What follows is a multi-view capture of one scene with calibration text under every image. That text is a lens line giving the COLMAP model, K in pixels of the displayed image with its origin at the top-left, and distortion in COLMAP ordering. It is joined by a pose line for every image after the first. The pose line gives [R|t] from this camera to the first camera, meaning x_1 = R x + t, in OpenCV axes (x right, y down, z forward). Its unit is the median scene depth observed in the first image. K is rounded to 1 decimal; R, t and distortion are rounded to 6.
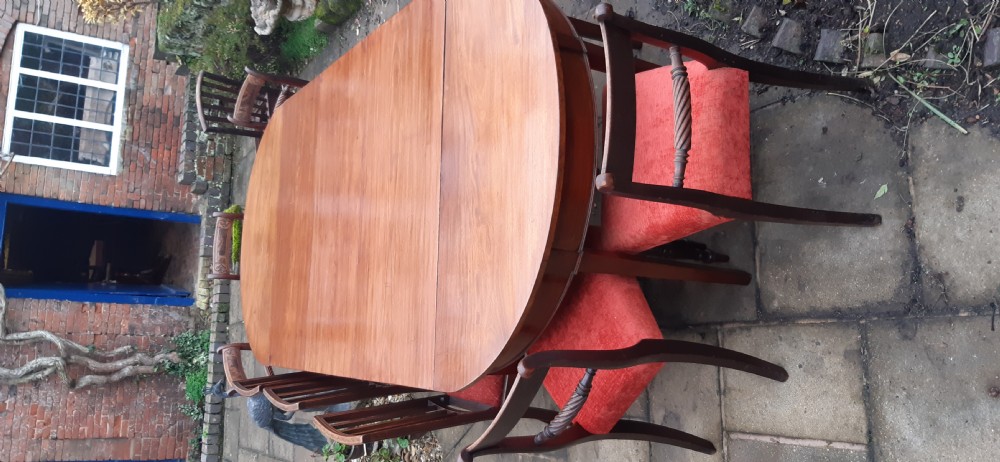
lens RADIAL K [[772.0, 0, 499.6], [0, 772.0, 240.0], [0, 0, 1]] dist [0.066704, -0.128428]
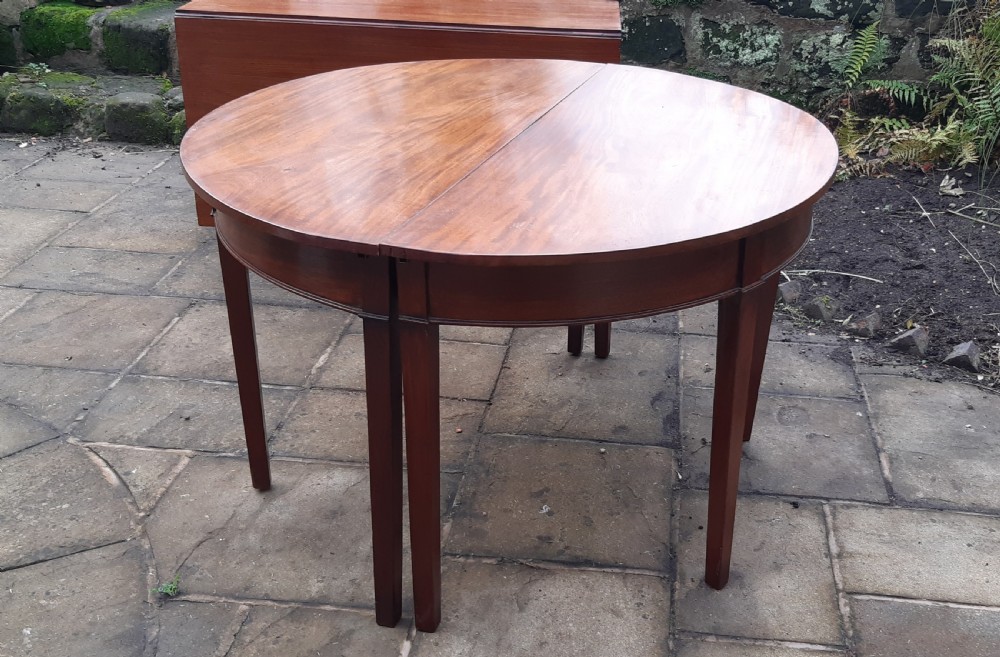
lens RADIAL K [[1089.2, 0, 573.6], [0, 1089.2, 350.0], [0, 0, 1]] dist [0.034790, 0.000000]
pose [[0.504324, 0.794734, 0.337719, -0.275701], [-0.241104, 0.505142, -0.828674, 0.901536], [-0.829172, 0.336495, 0.446369, 0.673455]]
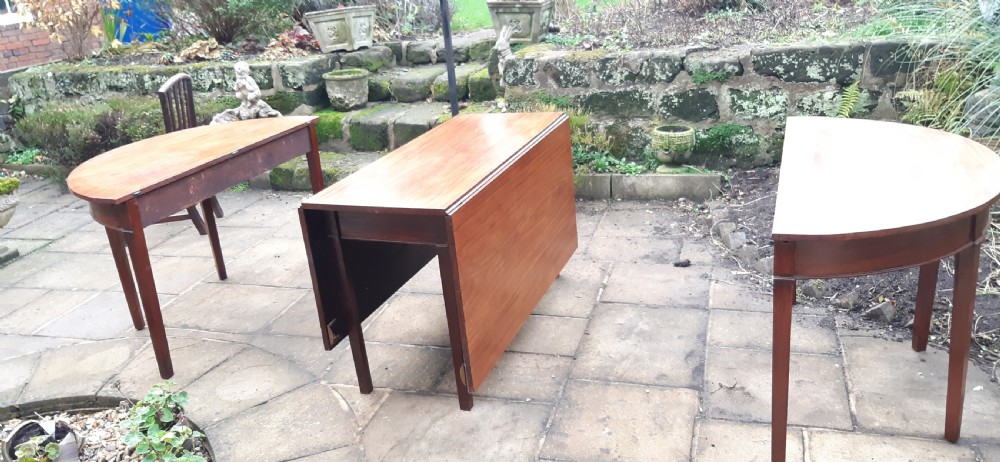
lens RADIAL K [[772.0, 0, 496.7], [0, 772.0, 238.5], [0, 0, 1]] dist [0.066704, -0.128428]
pose [[0.582629, 0.801232, 0.136278, -0.285615], [-0.415128, 0.437534, -0.797642, 0.959495], [-0.698722, 0.408156, 0.587534, 0.558777]]
